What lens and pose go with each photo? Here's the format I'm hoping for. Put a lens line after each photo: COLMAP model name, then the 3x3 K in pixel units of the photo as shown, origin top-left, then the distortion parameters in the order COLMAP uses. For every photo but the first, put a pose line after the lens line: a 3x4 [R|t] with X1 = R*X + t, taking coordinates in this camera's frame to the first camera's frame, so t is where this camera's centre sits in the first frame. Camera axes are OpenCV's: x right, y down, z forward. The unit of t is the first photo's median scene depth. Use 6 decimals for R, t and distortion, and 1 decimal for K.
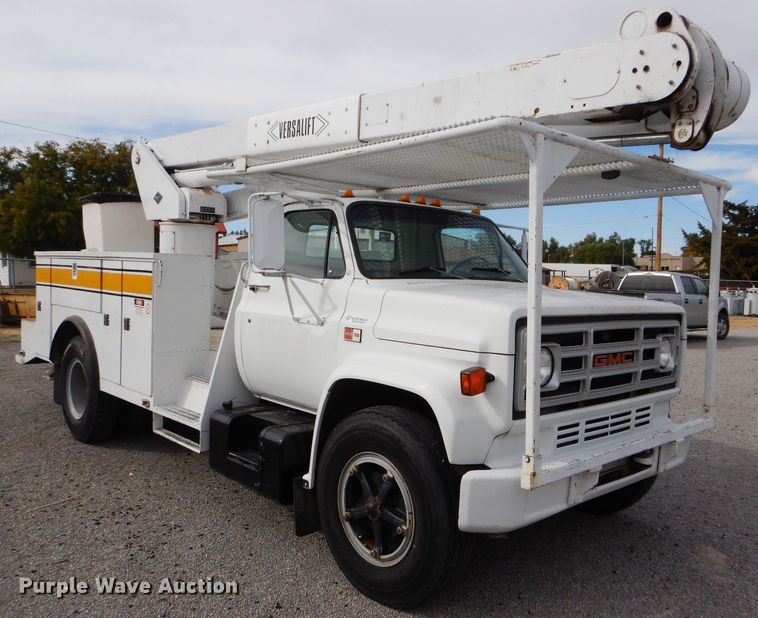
lens RADIAL K [[680.7, 0, 423.2], [0, 680.7, 303.2], [0, 0, 1]] dist [-0.000168, -0.066992]
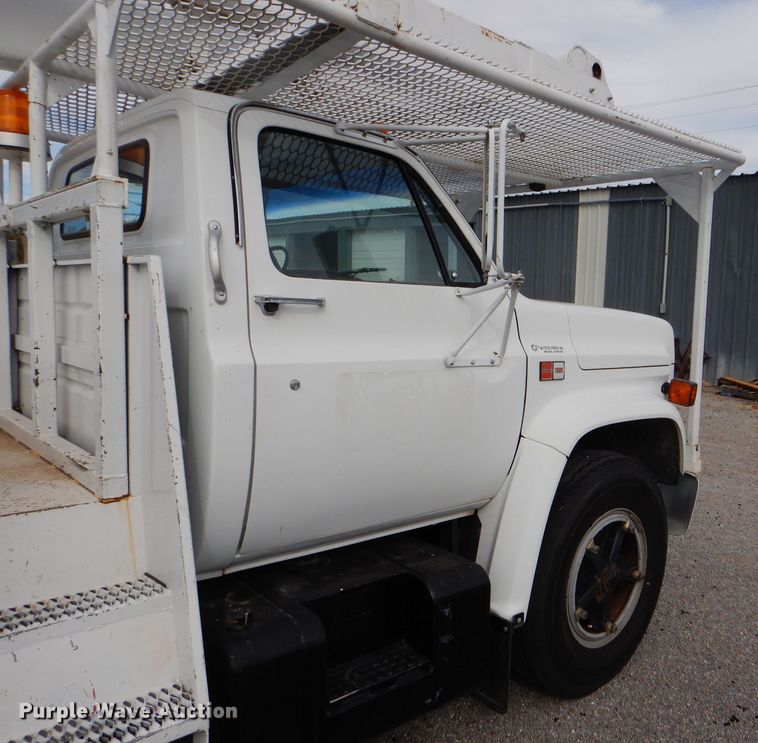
lens RADIAL K [[716.0, 0, 496.2], [0, 716.0, 358.7], [0, 0, 1]] dist [0.007418, 0.005112]
pose [[-0.009572, -0.102204, 0.994717, -0.735970], [0.001388, 0.994761, 0.102222, -0.036676], [-0.999953, 0.002359, -0.009380, 0.941542]]
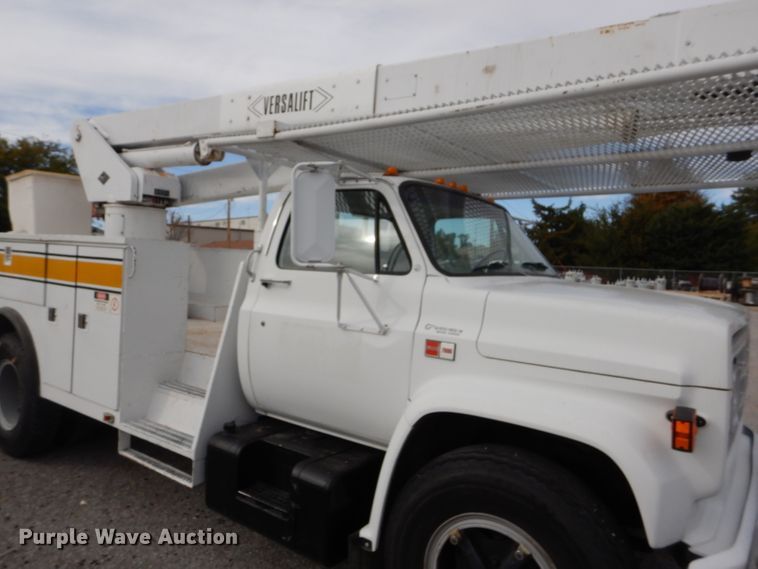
lens RADIAL K [[549.0, 0, 376.5], [0, 549.0, 271.0], [0, 0, 1]] dist [0.001586, -0.002241]
pose [[0.987414, 0.012105, 0.157695, -0.241126], [-0.008667, 0.999710, -0.022469, -0.024916], [-0.157921, 0.020820, 0.987232, 0.351850]]
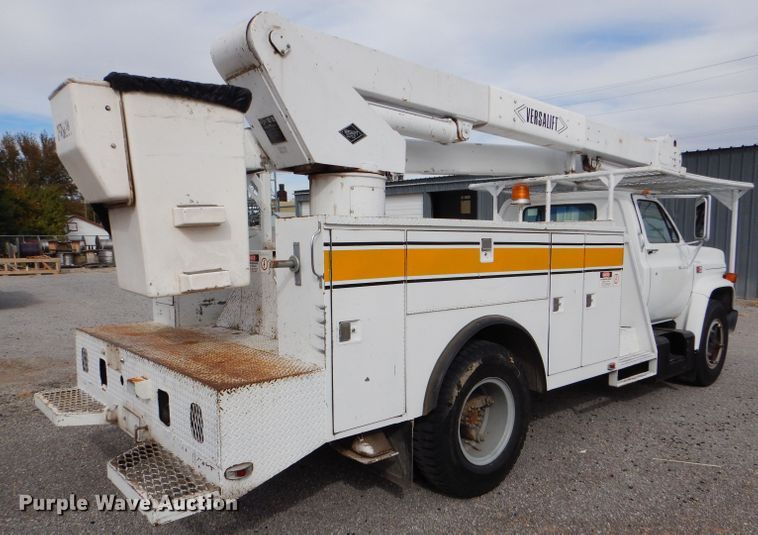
lens RADIAL K [[584.9, 0, 397.4], [0, 584.9, 282.8], [0, 0, 1]] dist [-0.000601, -0.001956]
pose [[0.036666, -0.111258, 0.993115, -1.660303], [0.037561, 0.993234, 0.109885, -0.124485], [-0.998621, 0.033273, 0.040596, 1.620402]]
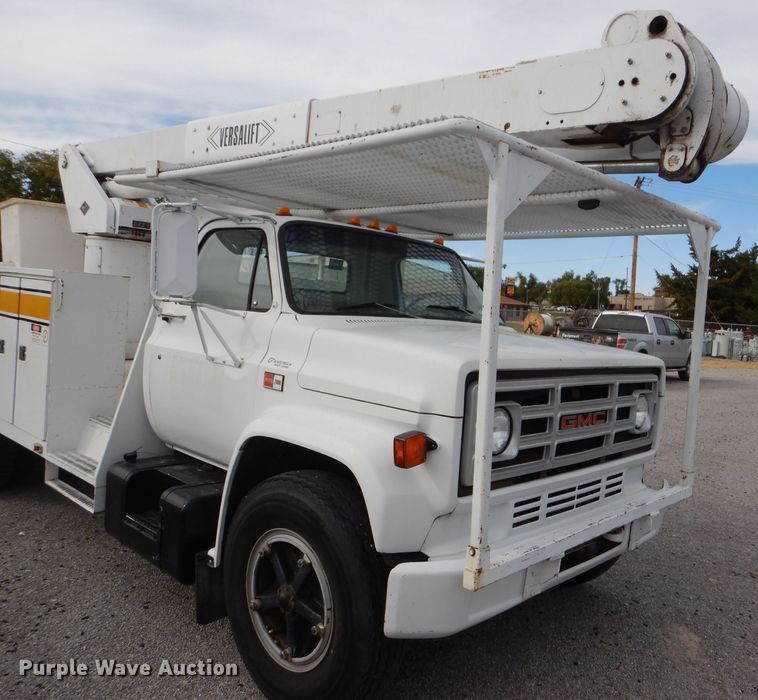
lens RADIAL K [[673.8, 0, 468.3], [0, 673.8, 332.9], [0, 0, 1]] dist [-0.005031, -0.000643]
pose [[0.994464, 0.039840, 0.097228, 0.042794], [-0.039587, 0.999206, -0.004530, -0.015929], [-0.097332, 0.000656, 0.995252, 0.149789]]
